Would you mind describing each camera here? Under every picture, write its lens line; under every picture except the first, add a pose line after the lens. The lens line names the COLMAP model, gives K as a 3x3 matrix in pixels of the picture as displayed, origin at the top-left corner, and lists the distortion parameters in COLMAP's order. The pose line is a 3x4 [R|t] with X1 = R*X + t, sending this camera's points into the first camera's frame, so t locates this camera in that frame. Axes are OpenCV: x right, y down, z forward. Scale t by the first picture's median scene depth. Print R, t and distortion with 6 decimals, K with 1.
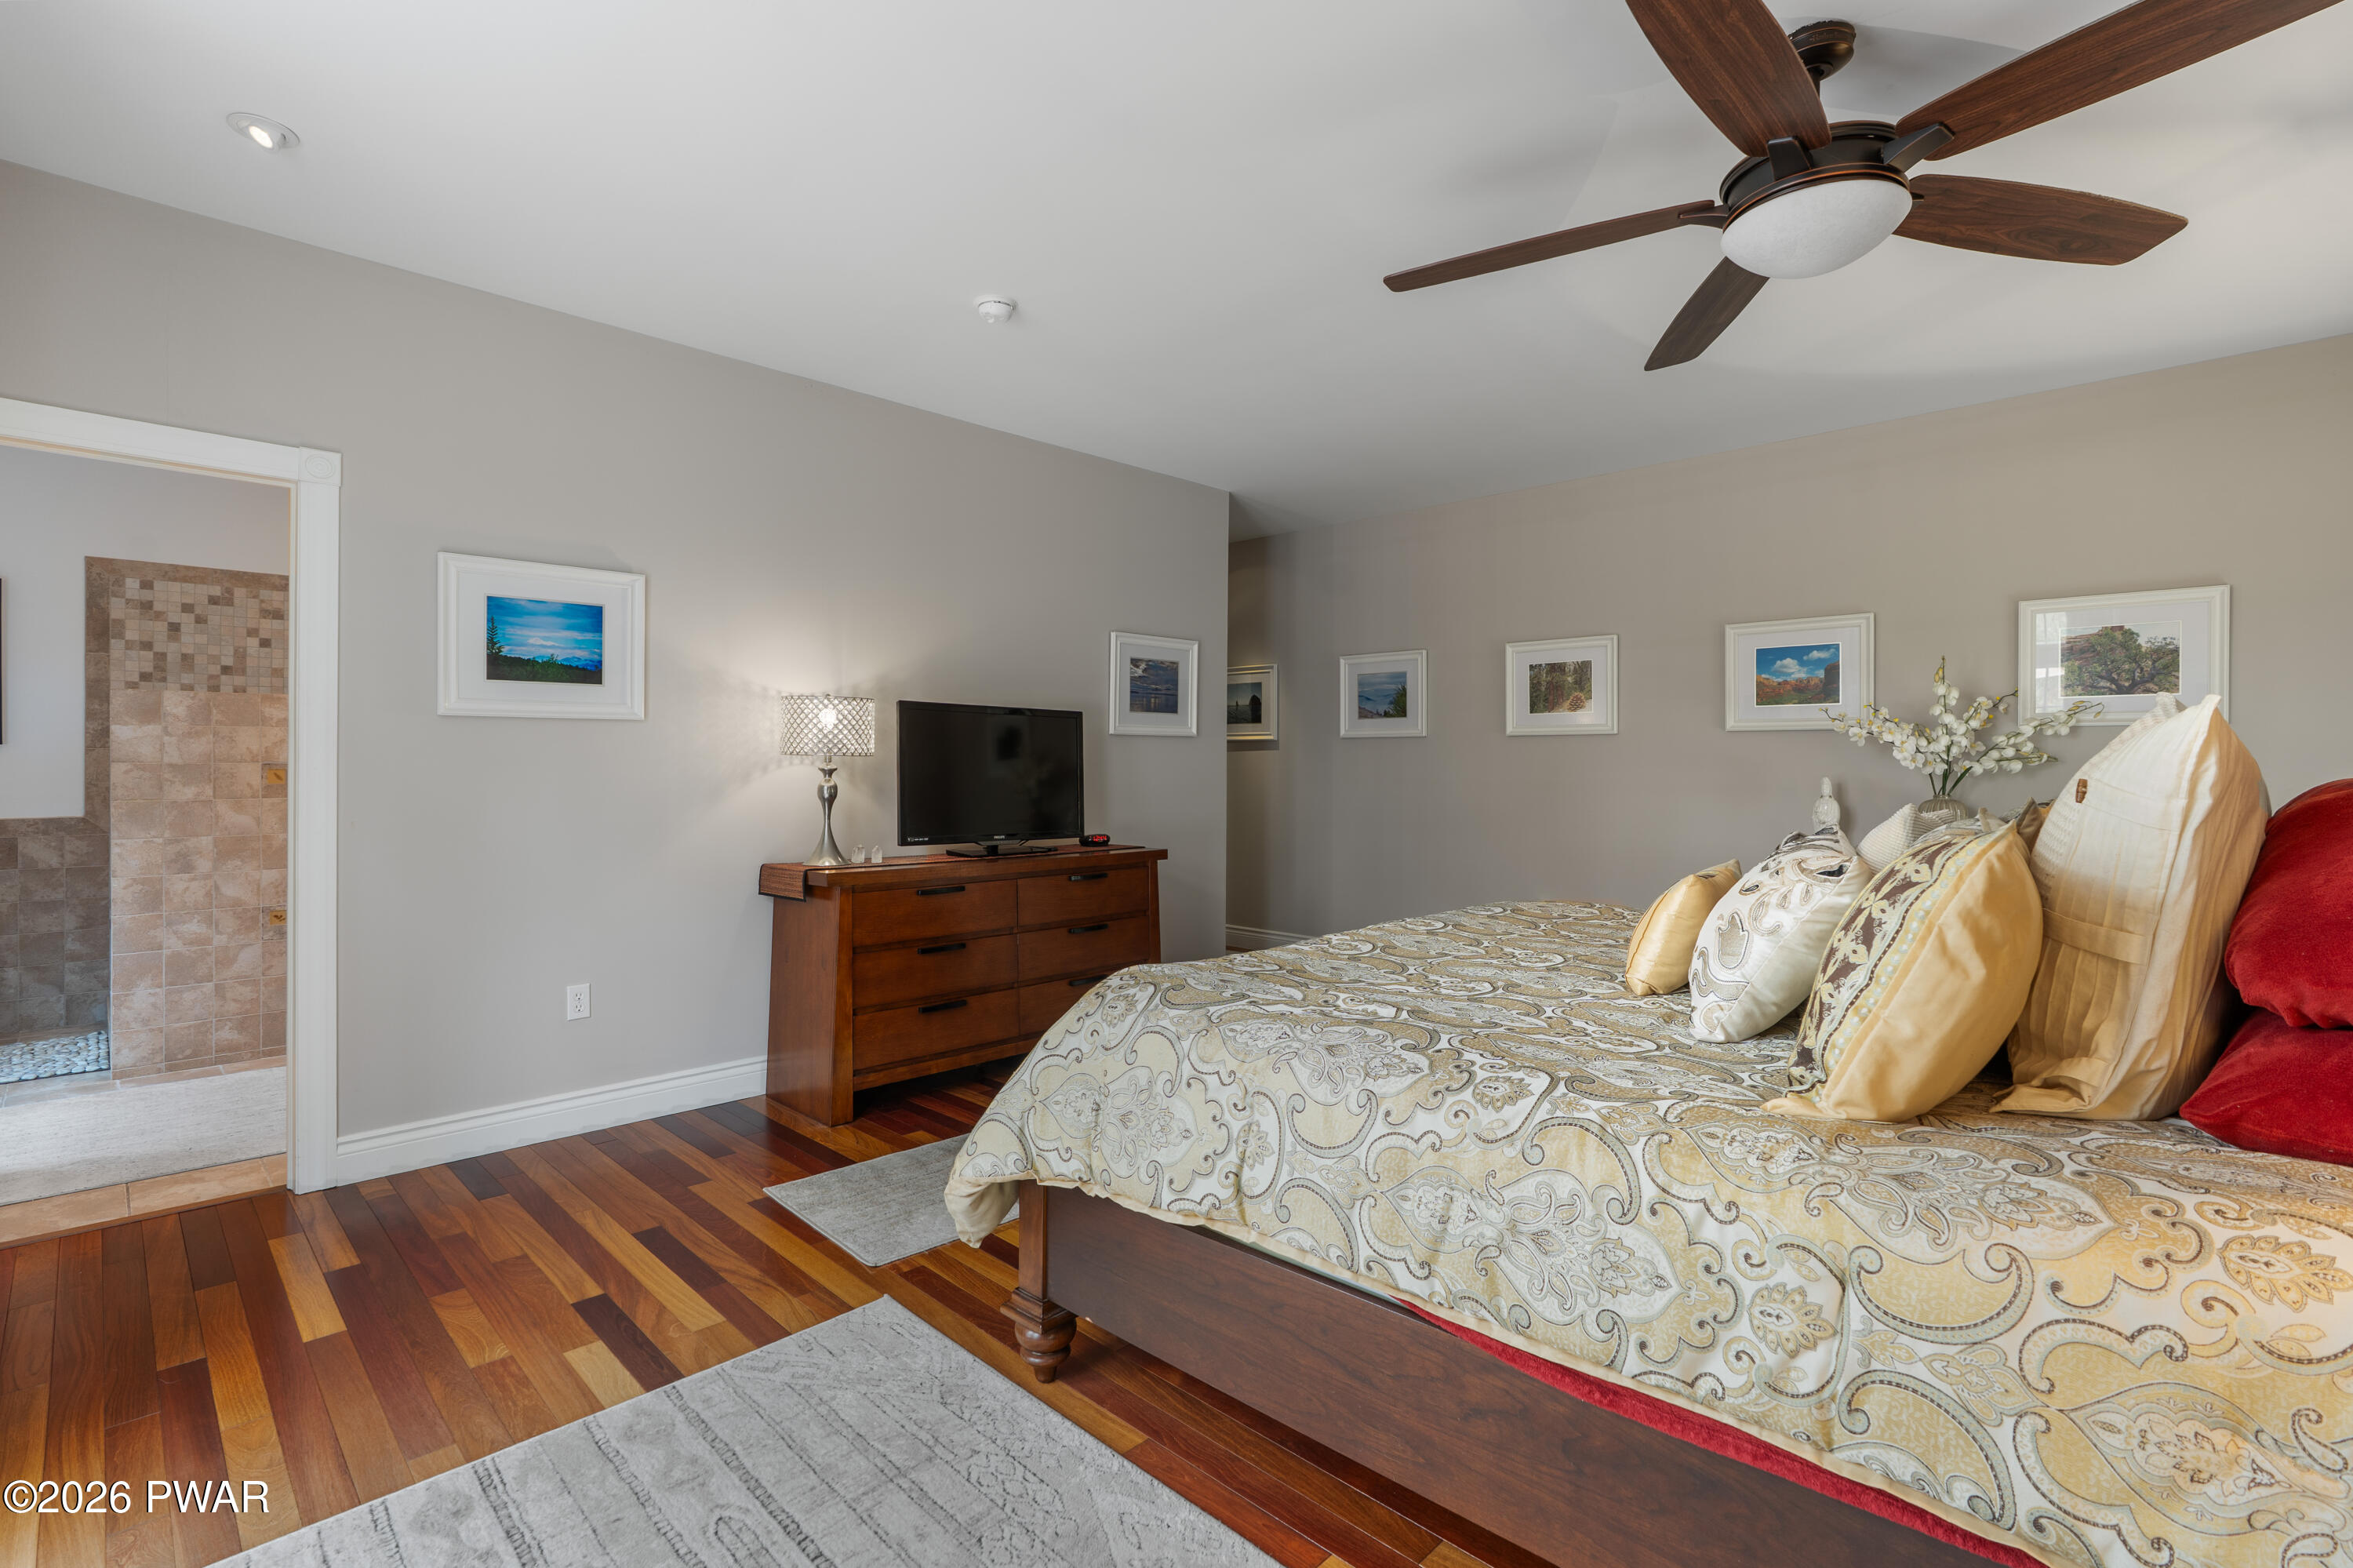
lens RADIAL K [[1073.4, 0, 1166.2], [0, 1073.4, 769.1], [0, 0, 1]] dist [-0.007955, 0.004825]
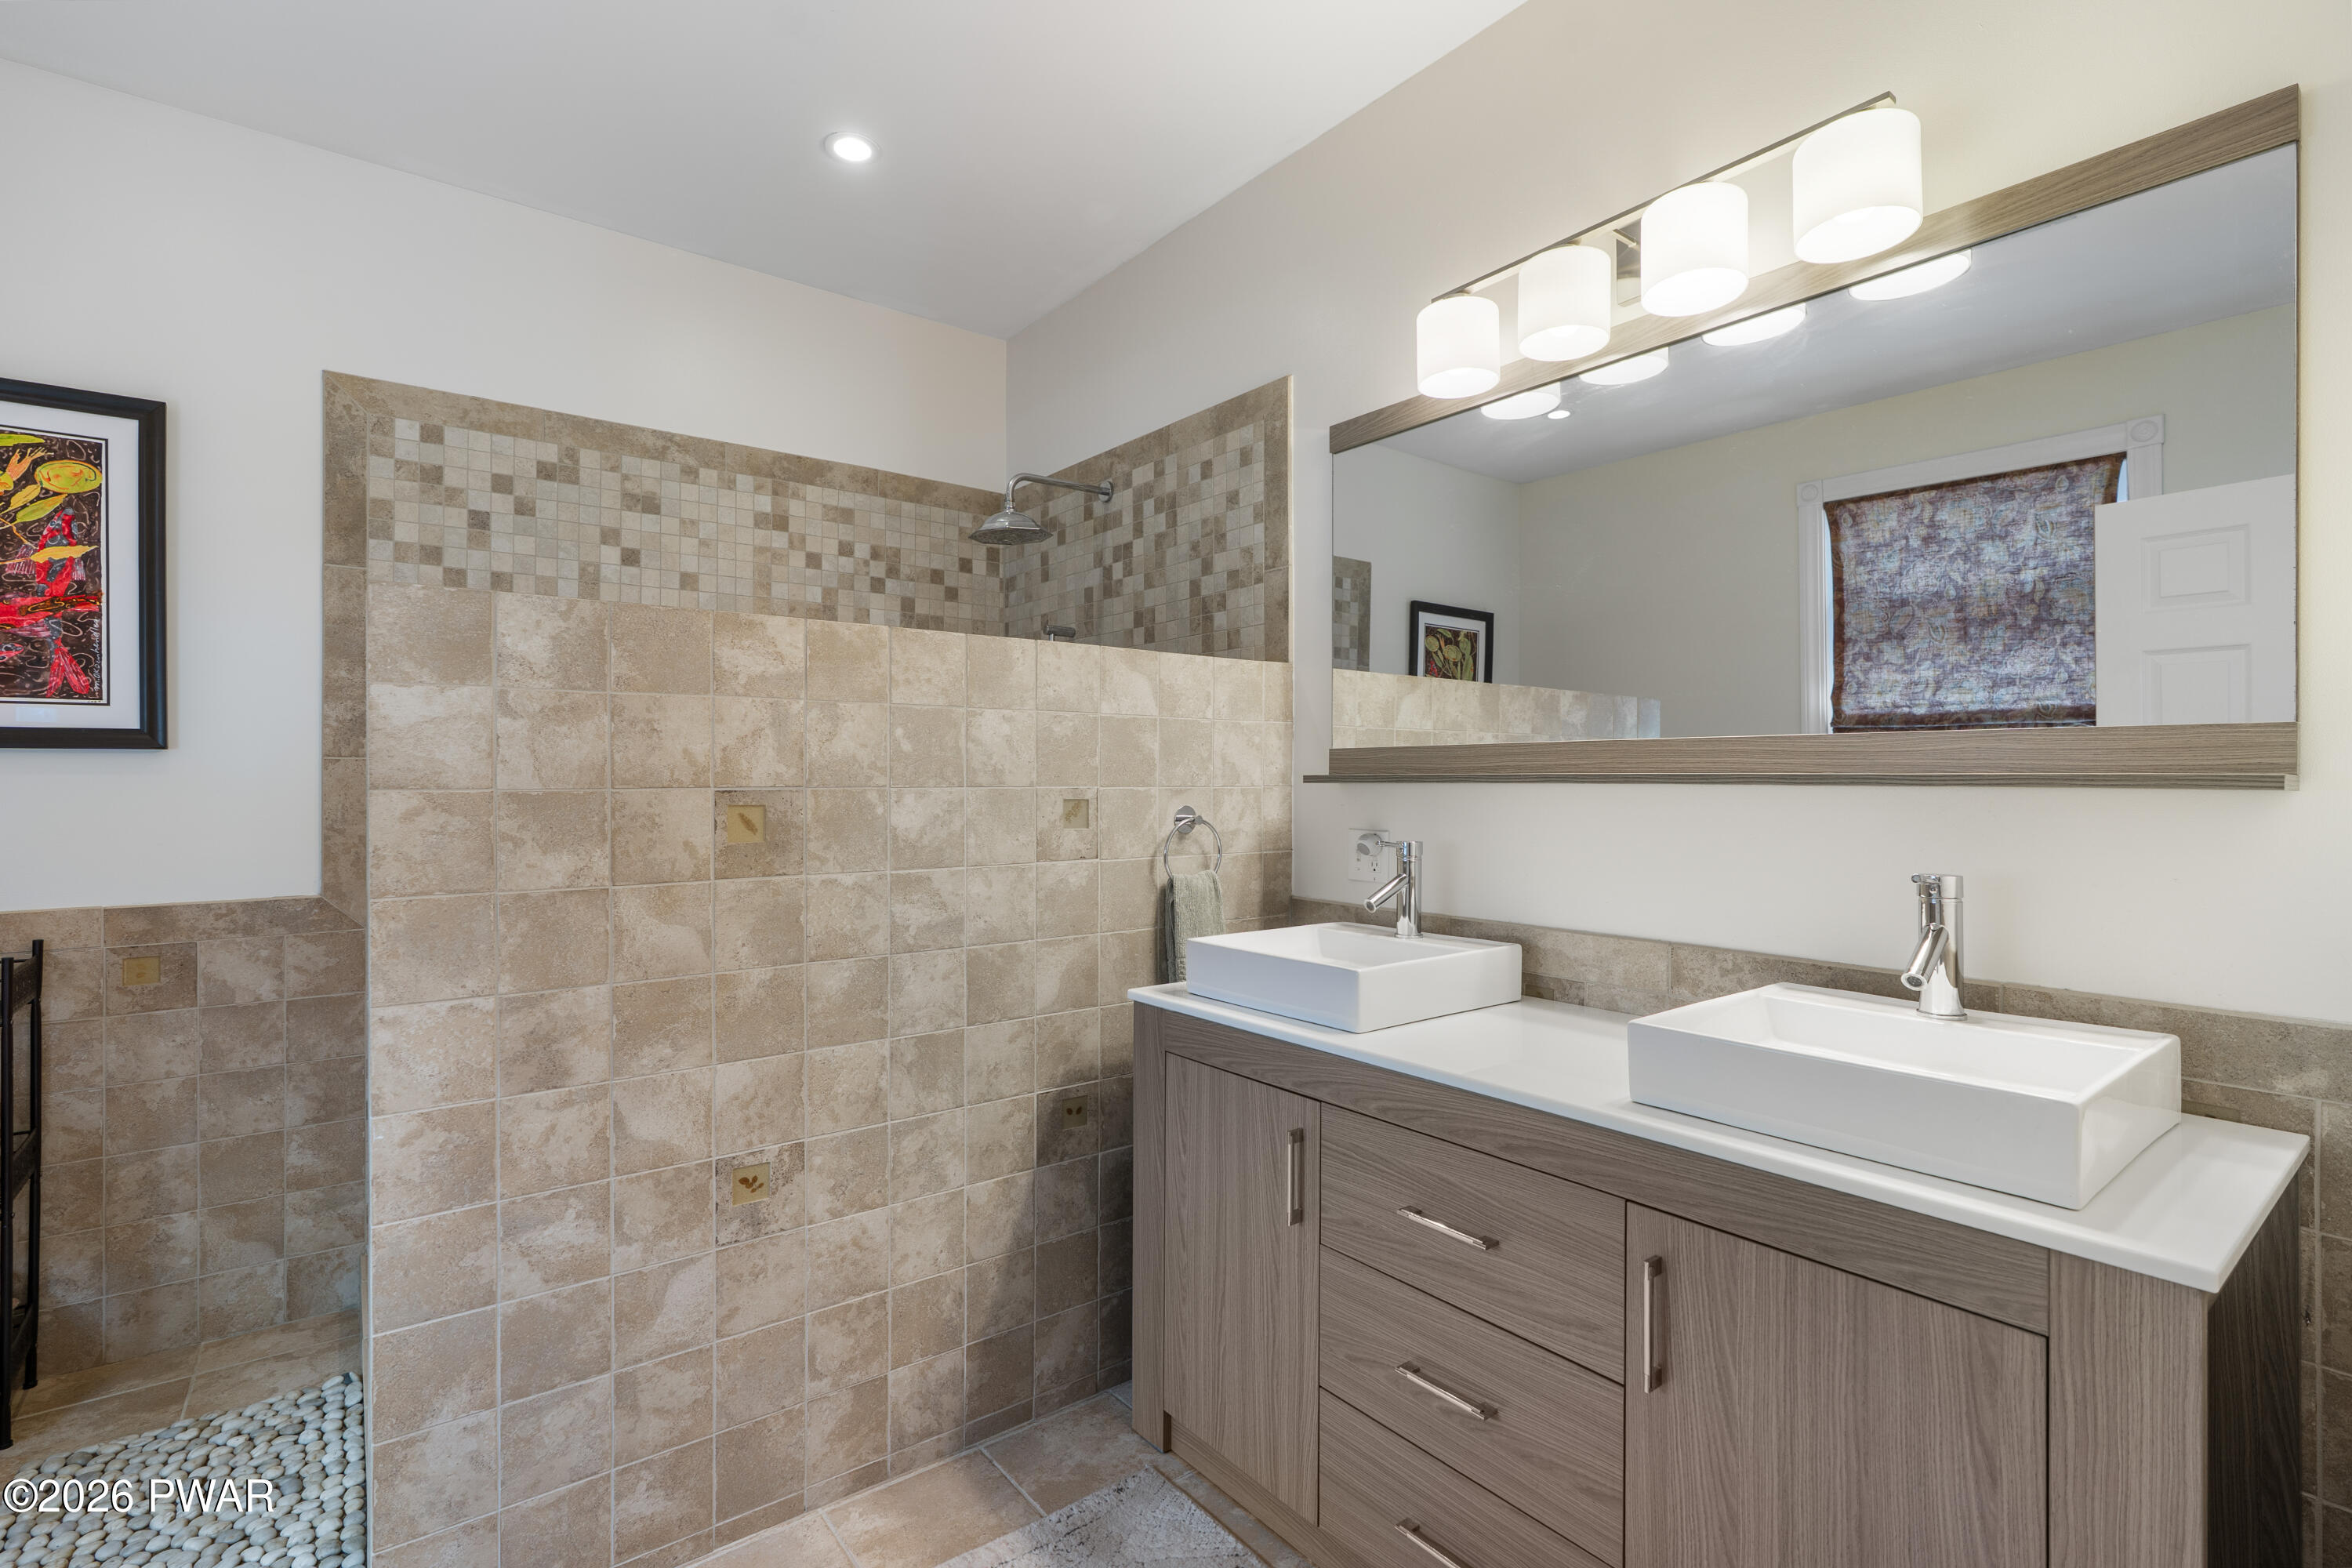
lens RADIAL K [[1072.9, 0, 1180.6], [0, 1072.9, 785.6], [0, 0, 1]] dist [-0.007955, 0.004825]
pose [[0.991706, -0.000275, -0.128530, -0.559595], [0.000160, 1.000000, -0.000907, -0.005882], [0.128530, 0.000879, 0.991705, 0.567249]]
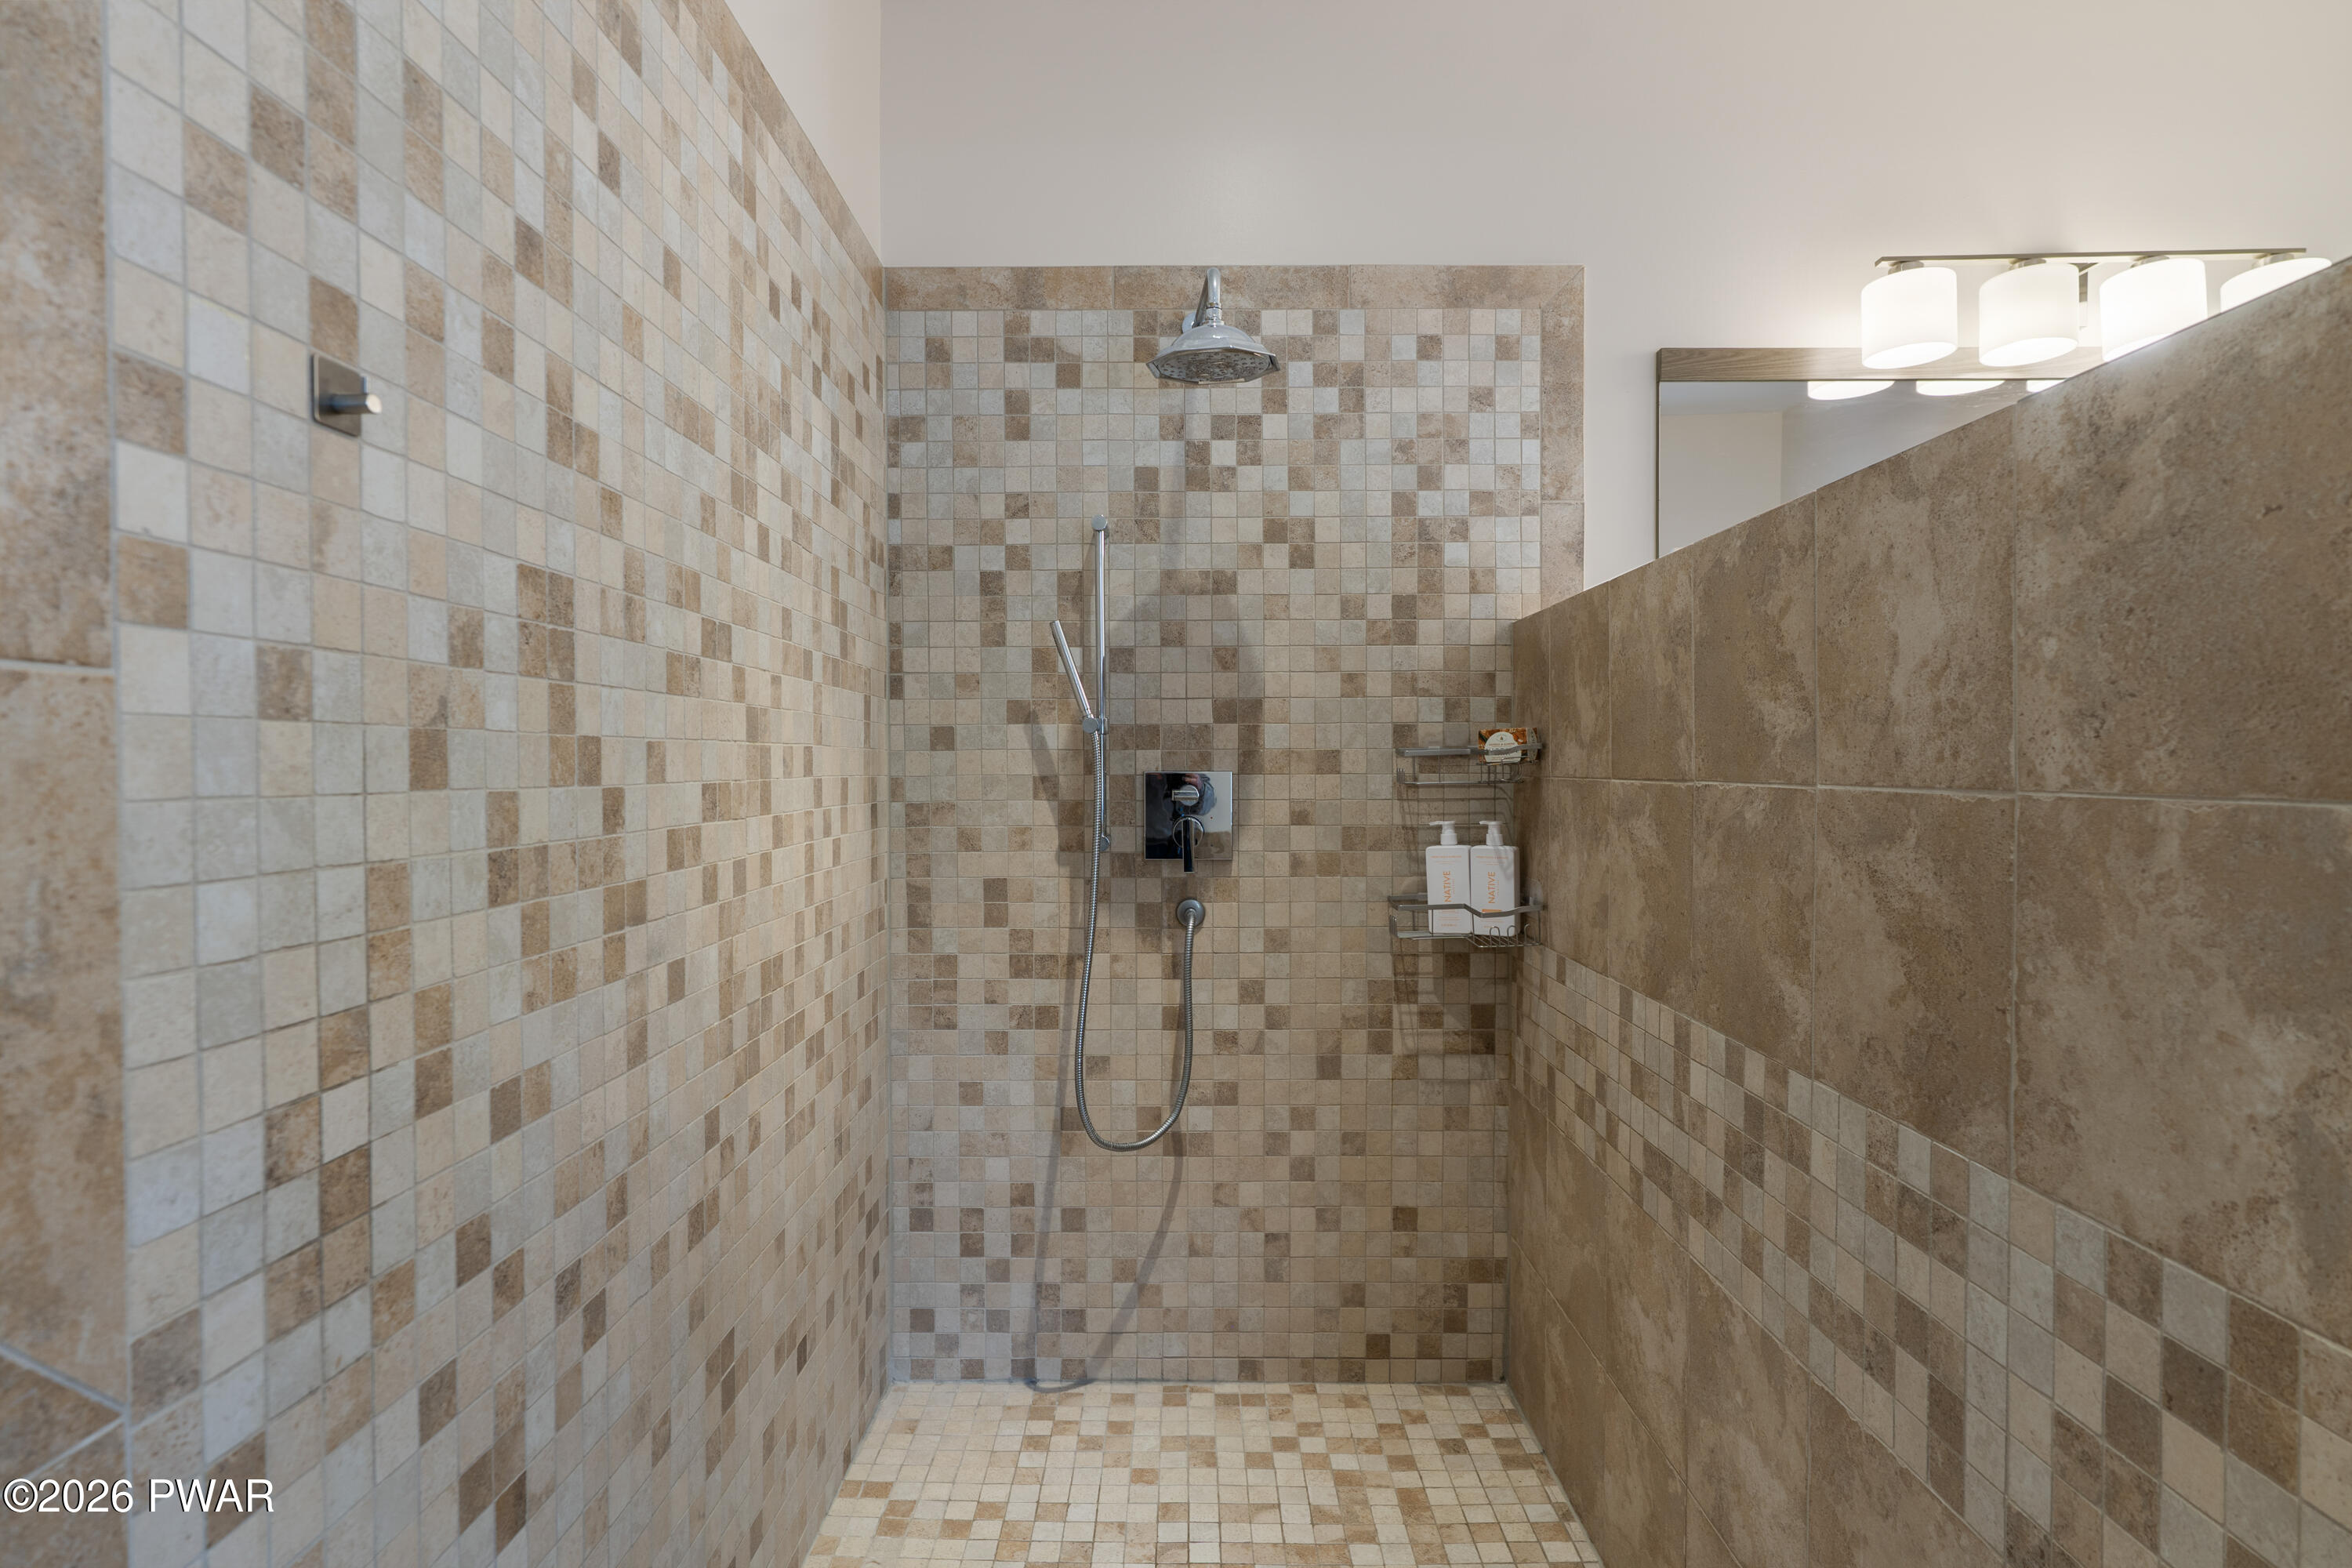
lens RADIAL K [[1236.3, 0, 1179.4], [0, 1236.3, 783.6], [0, 0, 1]] dist [-0.004852, -0.000055]
pose [[0.713680, -0.013388, 0.700344, -1.022809], [0.009312, 0.999910, 0.009626, -0.007599], [-0.700410, -0.000348, 0.713740, 0.848122]]
